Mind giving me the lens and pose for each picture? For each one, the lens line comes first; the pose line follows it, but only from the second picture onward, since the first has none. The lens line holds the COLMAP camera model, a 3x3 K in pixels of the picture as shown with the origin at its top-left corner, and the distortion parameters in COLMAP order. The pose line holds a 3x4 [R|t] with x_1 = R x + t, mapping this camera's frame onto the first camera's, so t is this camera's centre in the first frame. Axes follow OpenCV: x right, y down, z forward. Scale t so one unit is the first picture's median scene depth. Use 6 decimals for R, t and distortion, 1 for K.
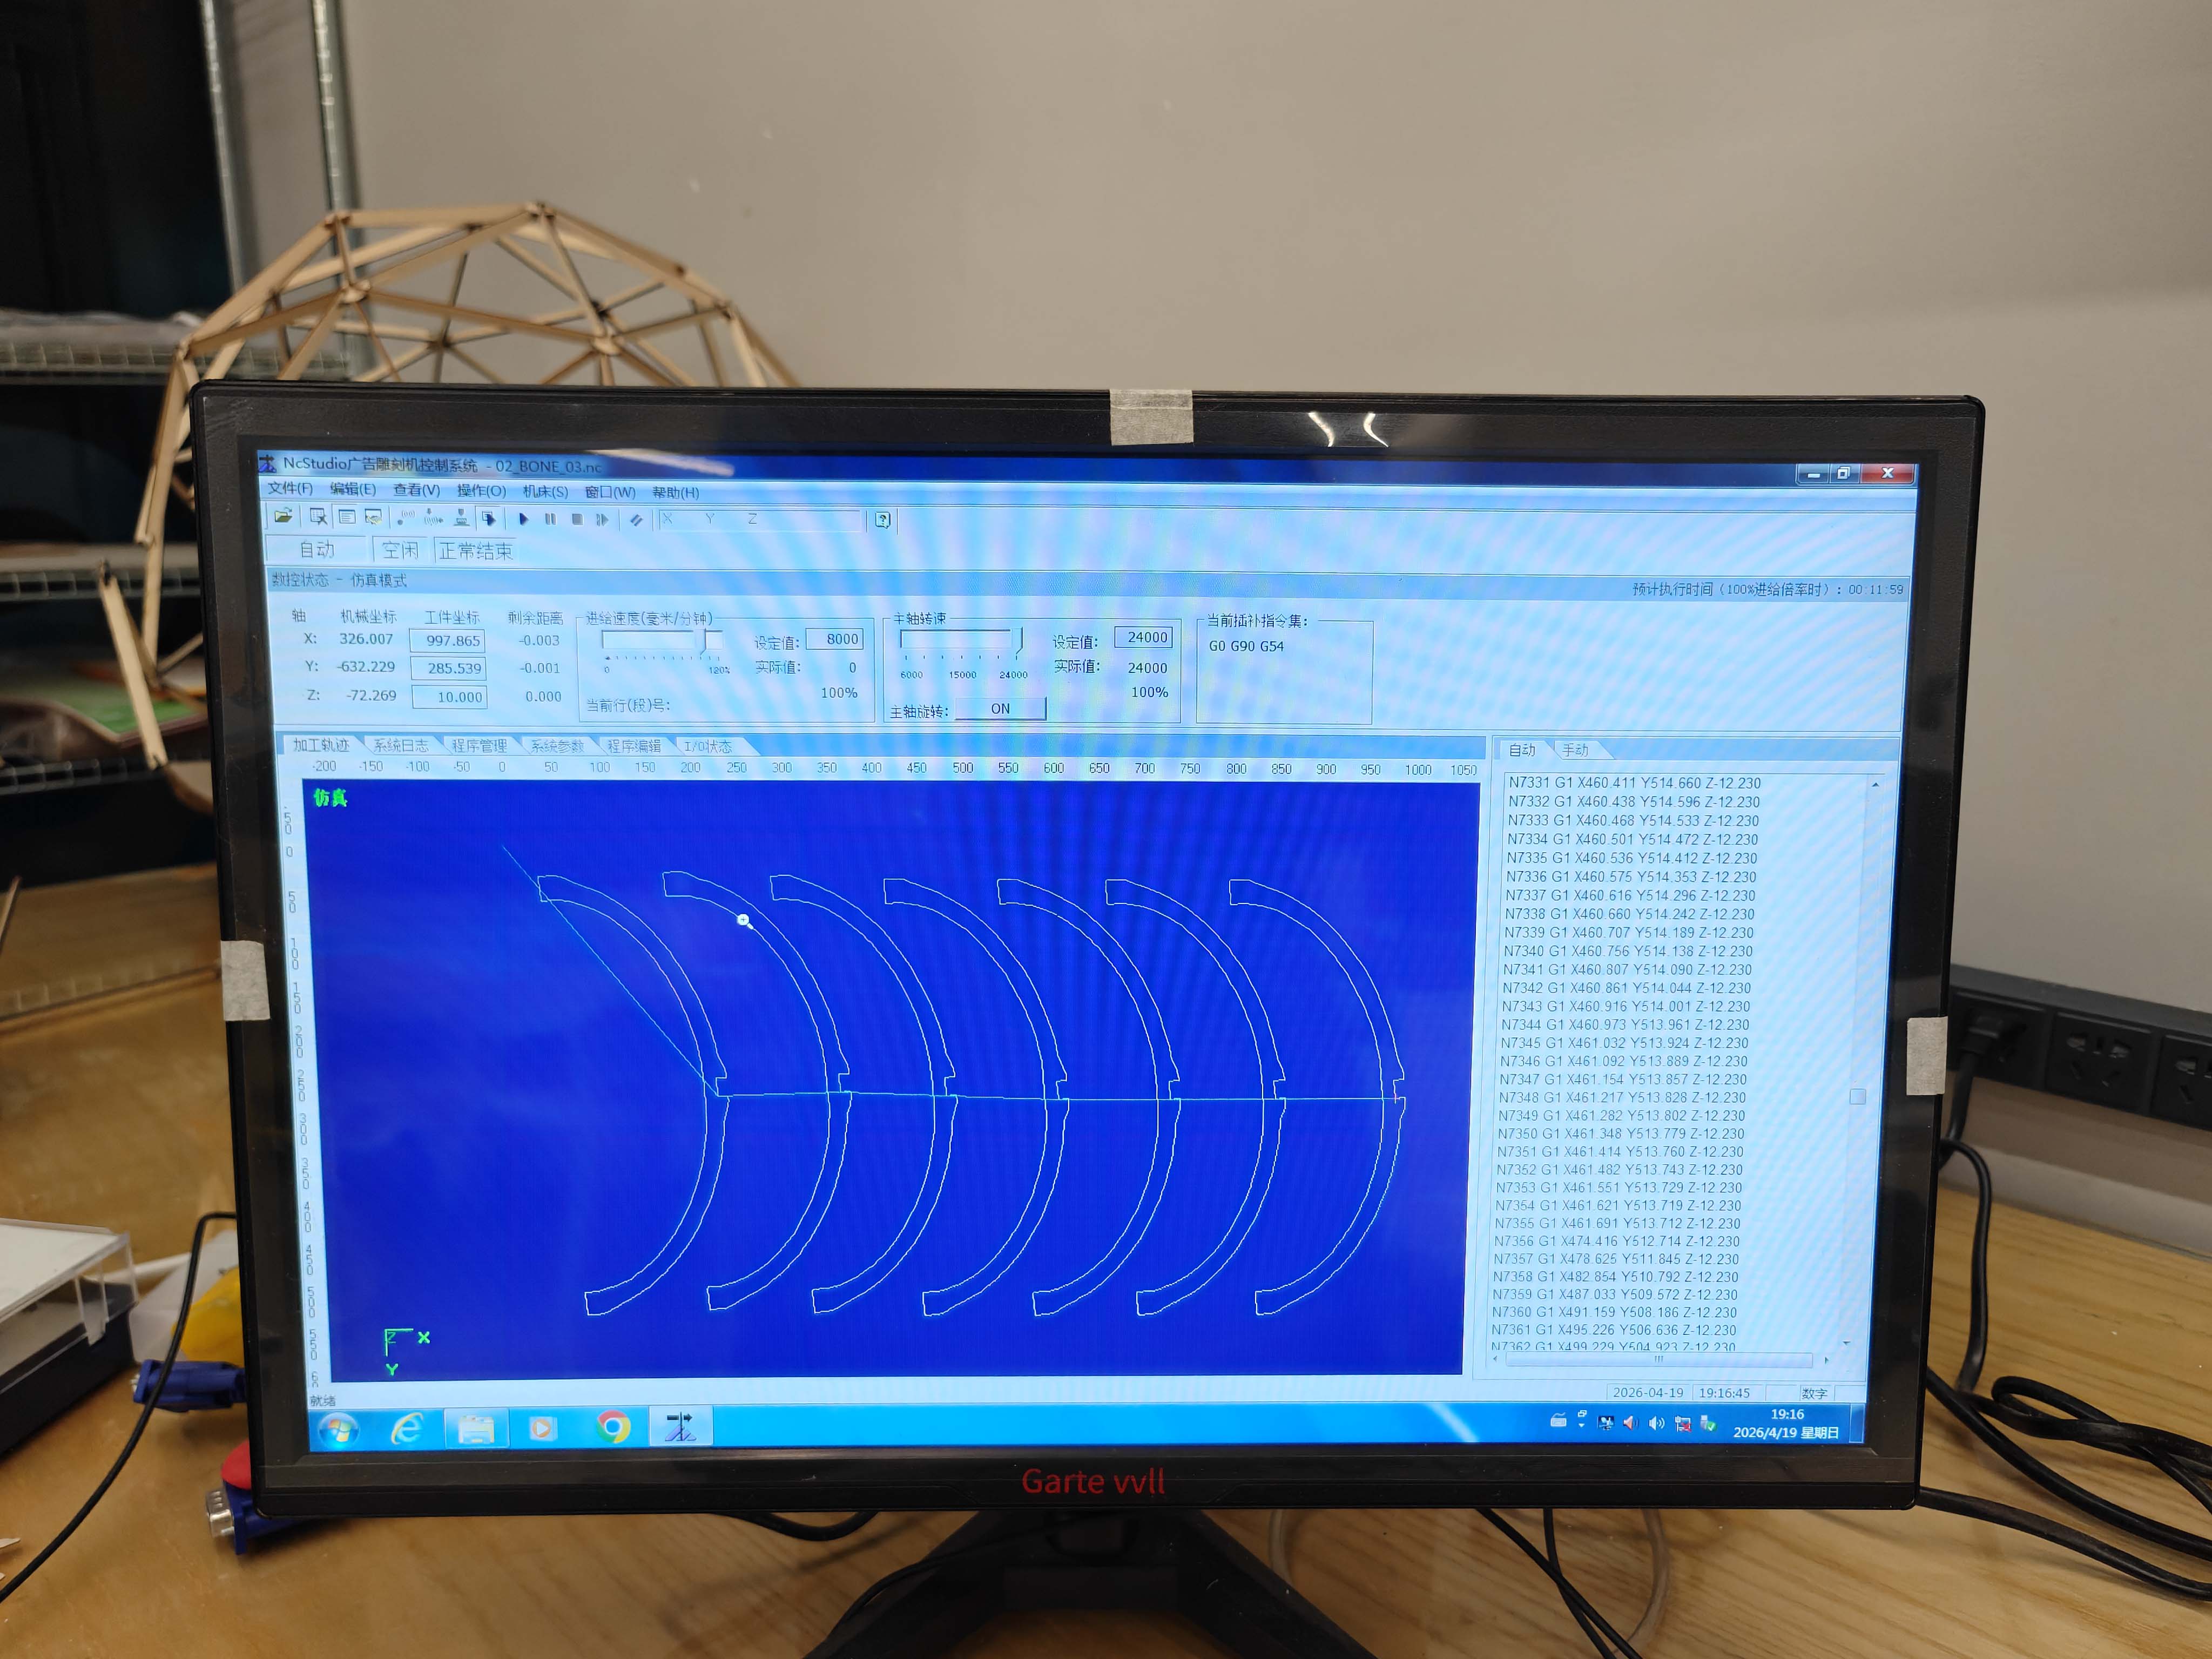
lens RADIAL K [[1518.4, 0, 1115.2], [0, 1518.4, 830.6], [0, 0, 1]] dist [0.054018, -0.042453]
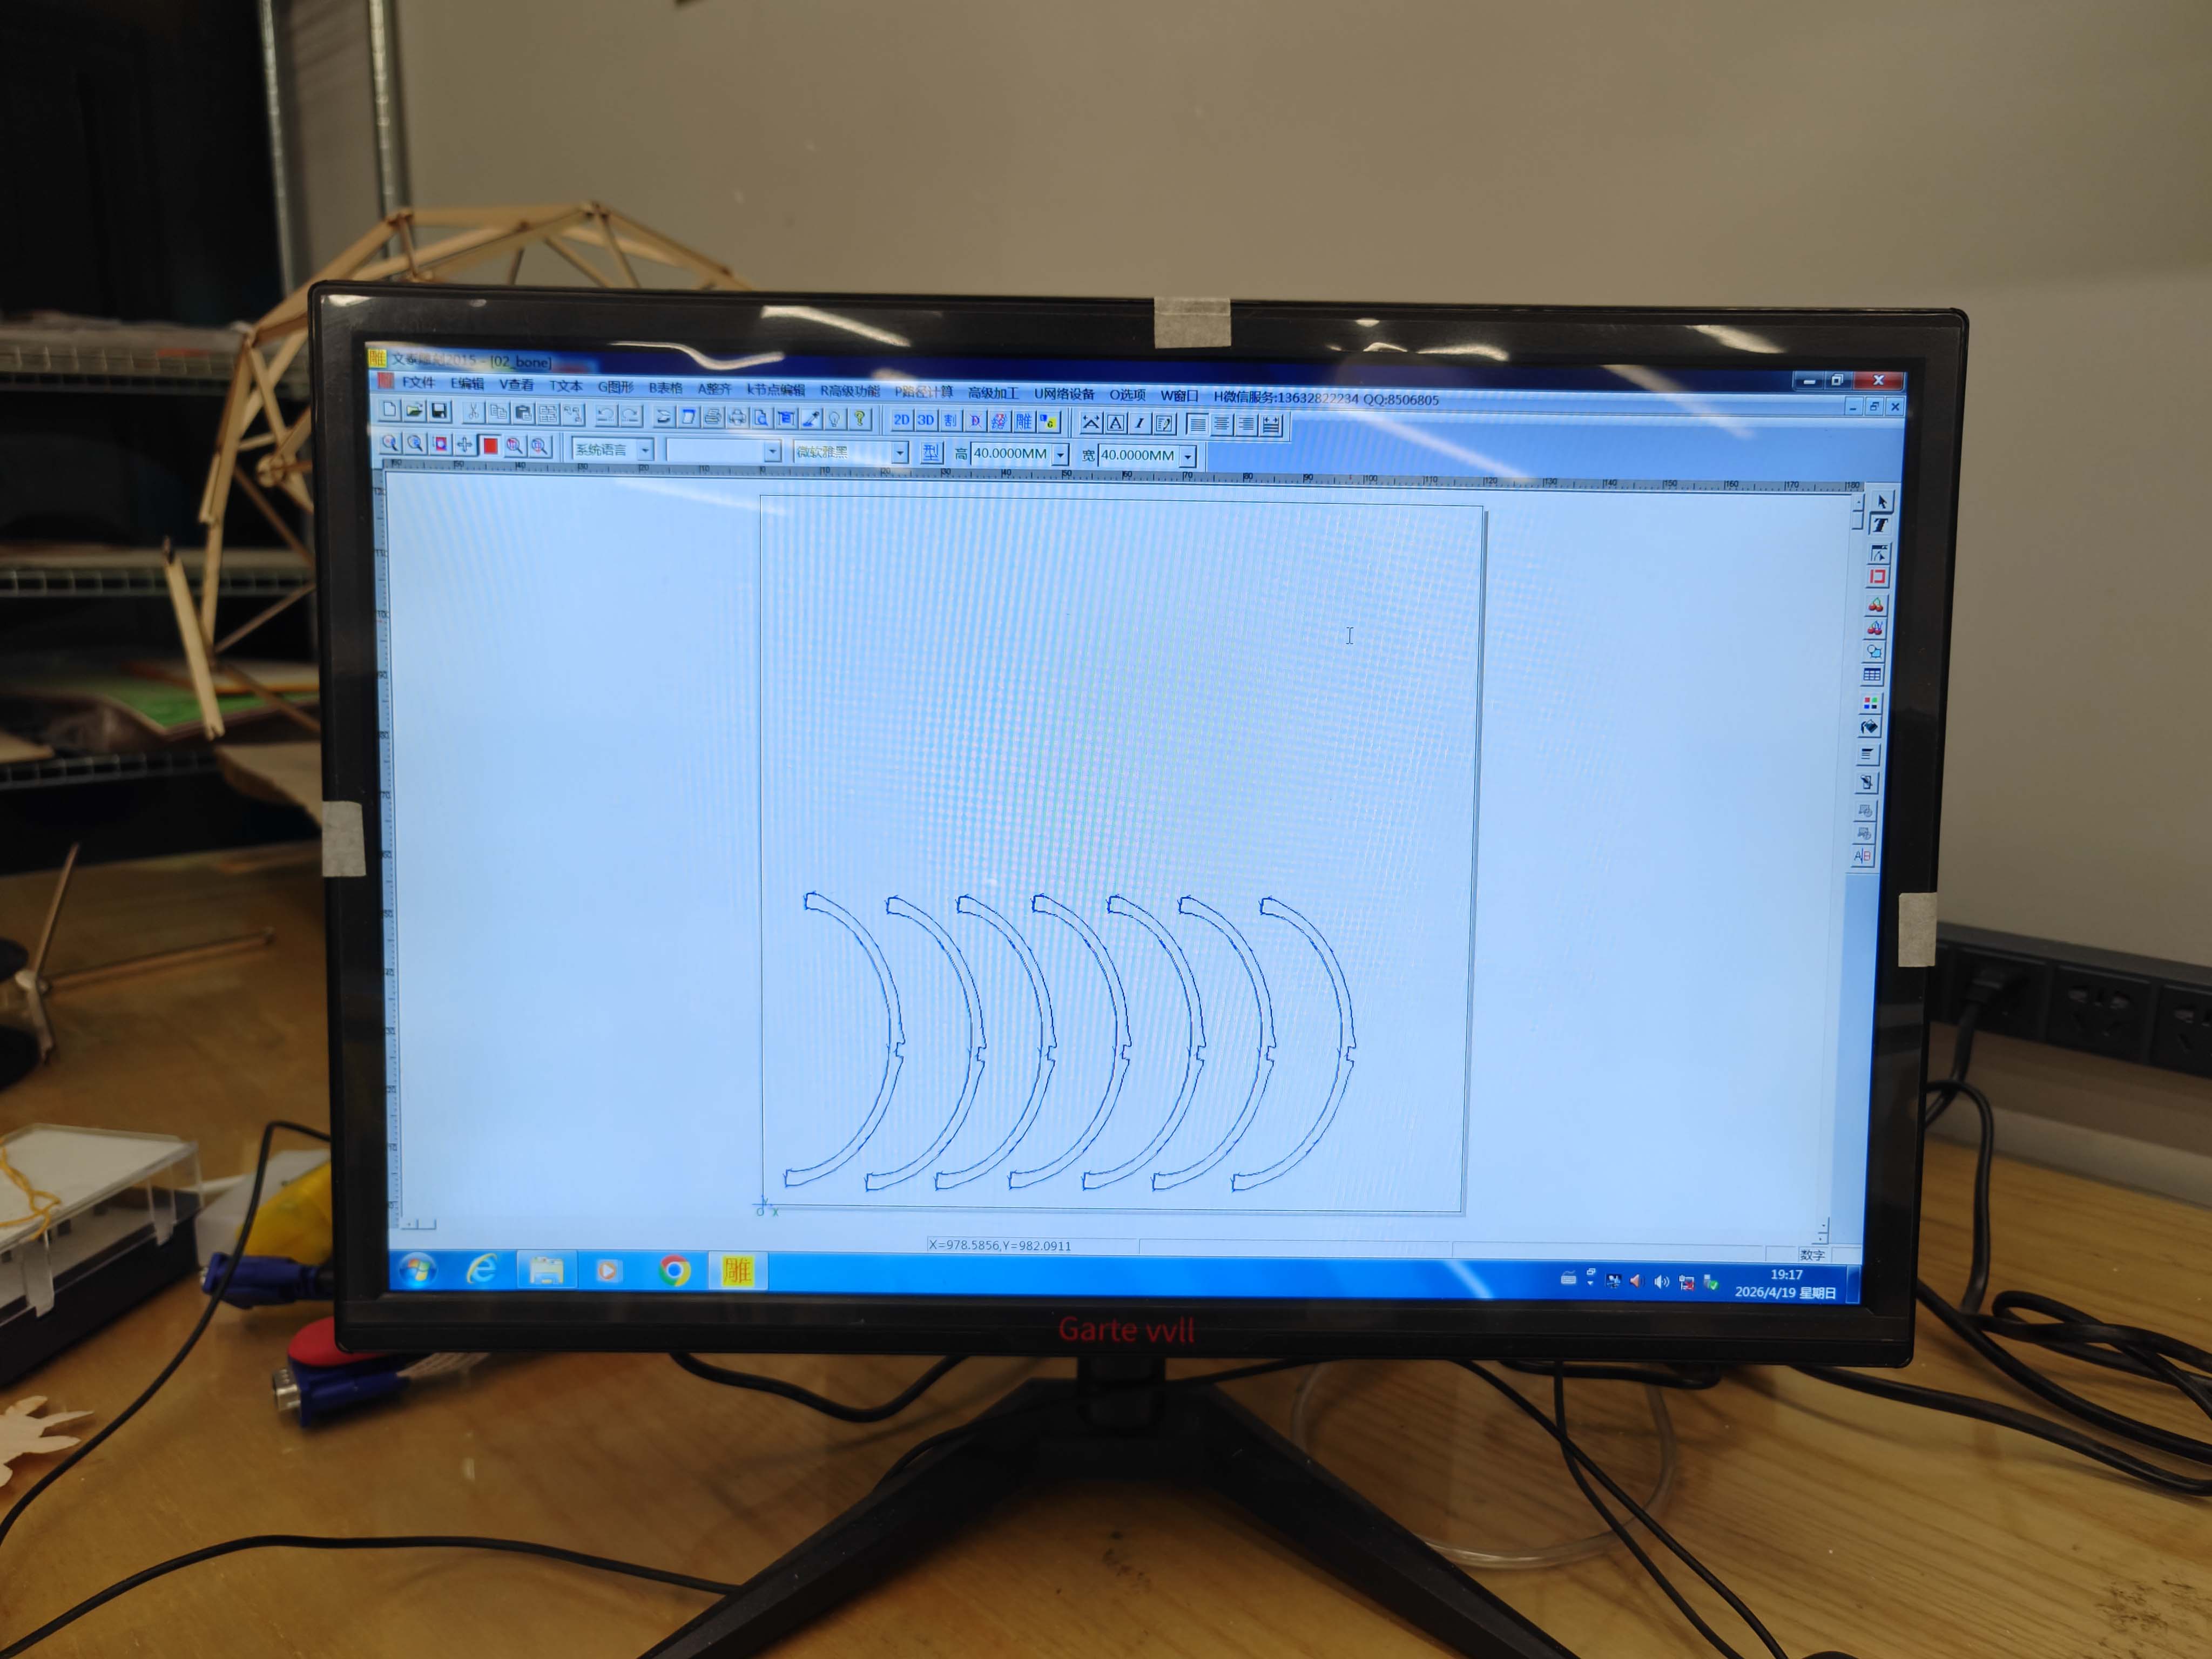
lens RADIAL K [[1518.4, 0, 1118.9], [0, 1518.4, 826.2], [0, 0, 1]] dist [0.054018, -0.042453]
pose [[0.999903, 0.010581, -0.009041, -0.010961], [-0.010849, 0.999488, -0.030089, 0.087429], [0.008718, 0.030184, 0.999506, -0.050915]]
